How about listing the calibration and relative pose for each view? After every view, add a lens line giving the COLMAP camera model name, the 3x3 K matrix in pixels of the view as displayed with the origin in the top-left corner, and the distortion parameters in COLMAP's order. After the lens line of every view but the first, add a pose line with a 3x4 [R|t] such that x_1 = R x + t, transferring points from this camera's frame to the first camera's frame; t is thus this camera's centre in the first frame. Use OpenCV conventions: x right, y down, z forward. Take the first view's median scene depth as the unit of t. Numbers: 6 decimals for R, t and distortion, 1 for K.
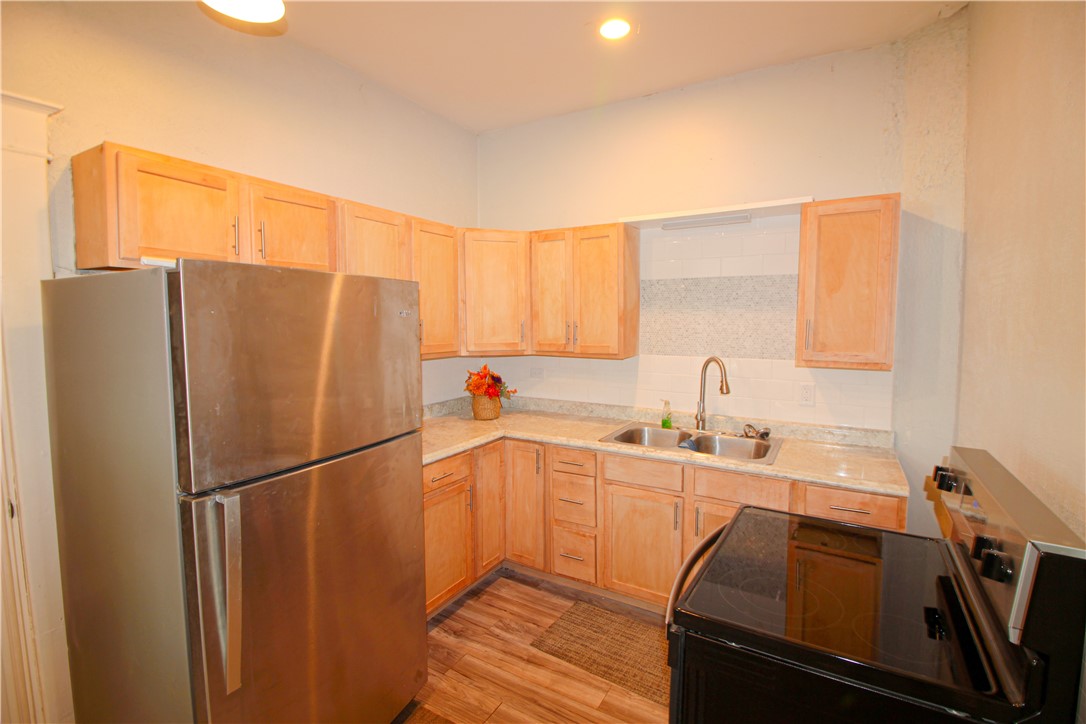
lens RADIAL K [[505.0, 0, 542.9], [0, 505.0, 355.1], [0, 0, 1]] dist [-0.001310, -0.013022]
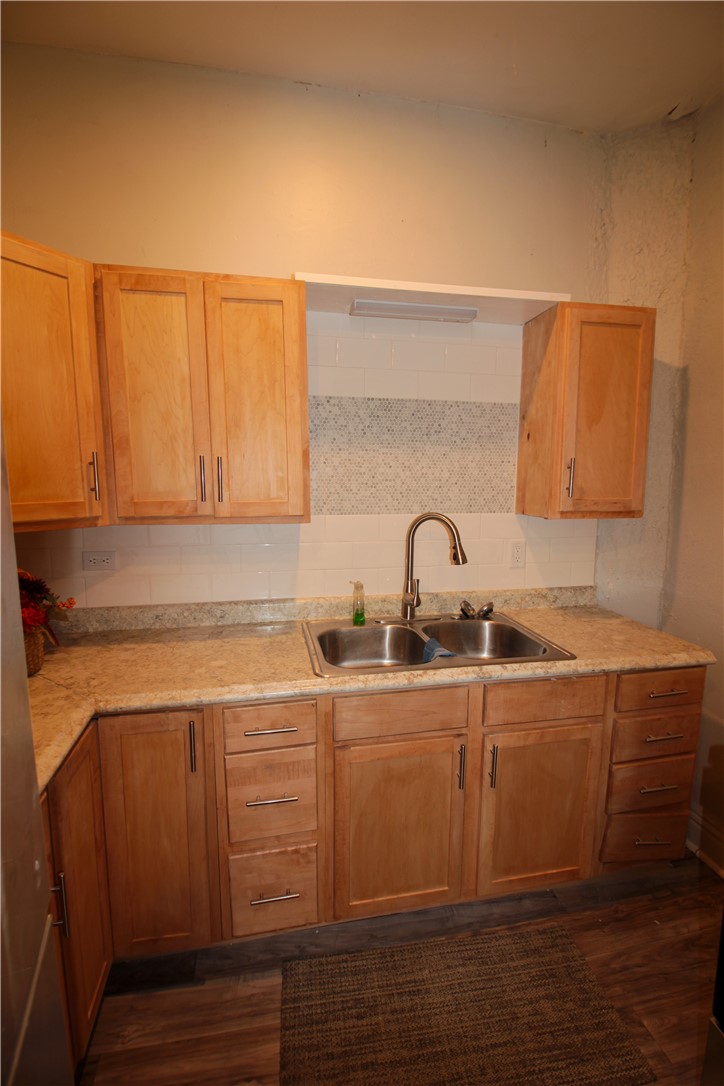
lens RADIAL K [[495.9, 0, 362.0], [0, 495.9, 543.0], [0, 0, 1]] dist [0.000076, -0.012848]
pose [[0.740431, -0.081978, 0.667114, -0.199635], [0.045962, 0.996386, 0.071427, -0.009060], [-0.670559, -0.022225, 0.741523, 0.576826]]
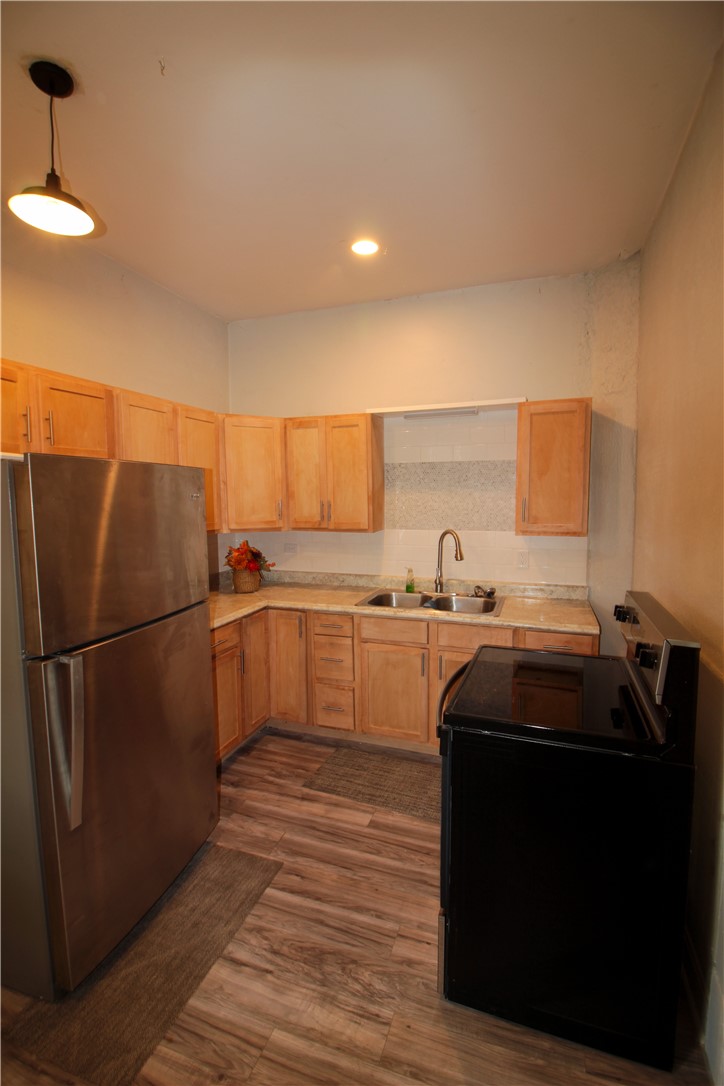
lens RADIAL K [[505.0, 0, 360.8], [0, 505.0, 540.0], [0, 0, 1]] dist [-0.001310, -0.013022]
pose [[0.982748, -0.023745, 0.183422, -0.082839], [0.020553, 0.999603, 0.019282, -0.000046], [-0.183807, -0.015180, 0.982845, -0.123191]]
